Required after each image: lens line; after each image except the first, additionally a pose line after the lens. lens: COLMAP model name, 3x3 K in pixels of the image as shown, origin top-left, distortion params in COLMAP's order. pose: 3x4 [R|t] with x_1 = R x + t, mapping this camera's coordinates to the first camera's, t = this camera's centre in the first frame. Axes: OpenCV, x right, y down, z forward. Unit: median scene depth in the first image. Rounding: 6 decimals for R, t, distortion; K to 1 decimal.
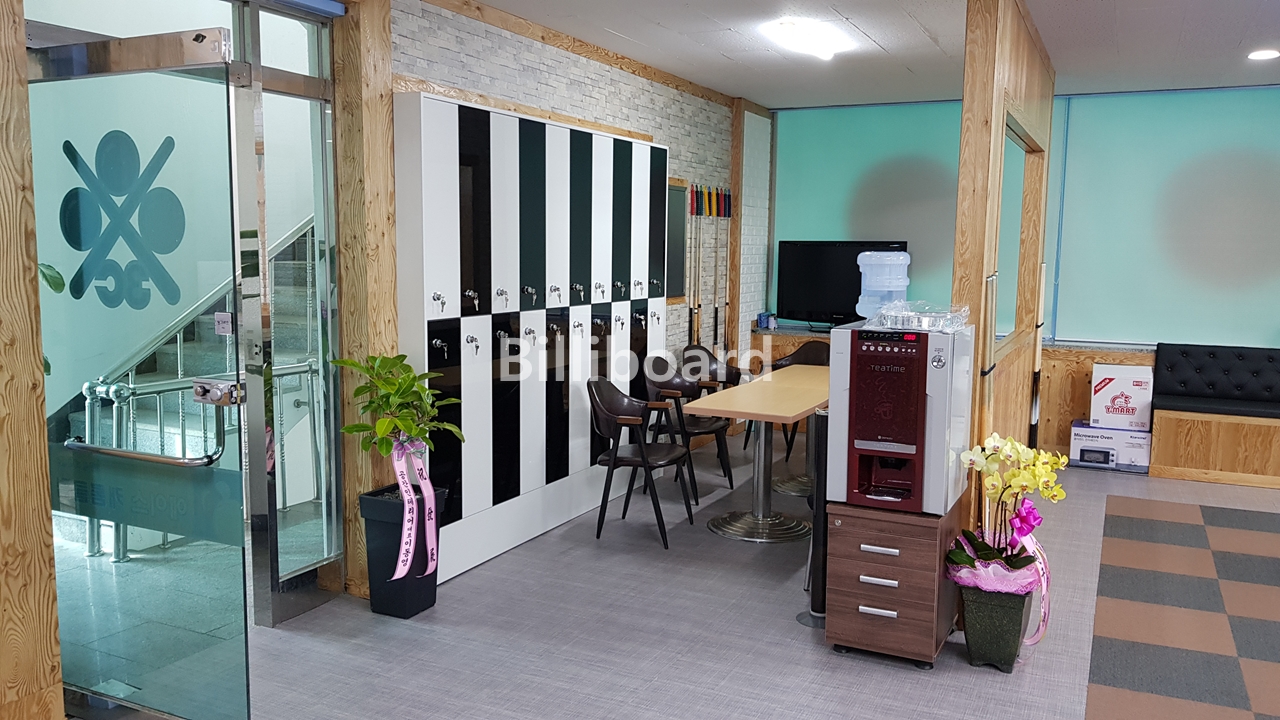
lens RADIAL K [[1011.5, 0, 640.0], [0, 1011.5, 360.0], [0, 0, 1]] dist [0.088239, -0.121710]
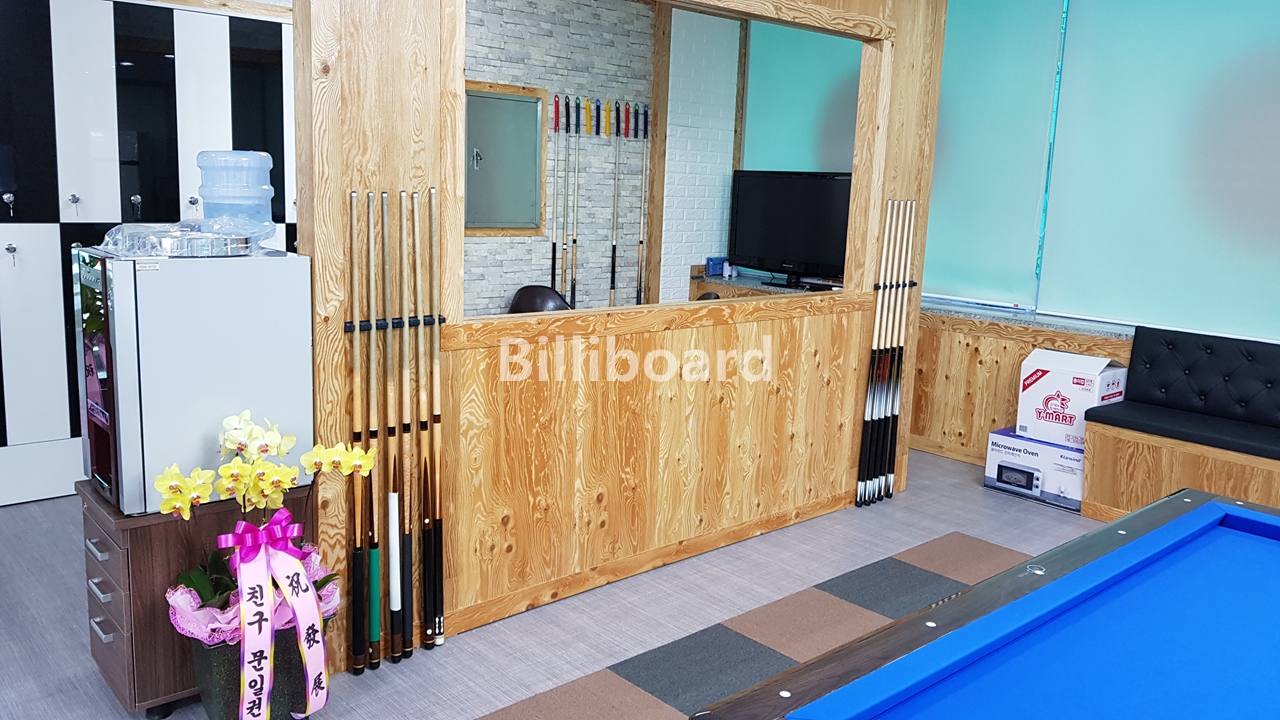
lens RADIAL K [[1011.5, 0, 640.0], [0, 1011.5, 360.0], [0, 0, 1]] dist [0.088239, -0.121710]
pose [[0.922138, 0.091989, -0.375765, 0.462954], [-0.072396, 0.995192, 0.065965, -0.015272], [0.380026, -0.033625, 0.924364, 0.244564]]
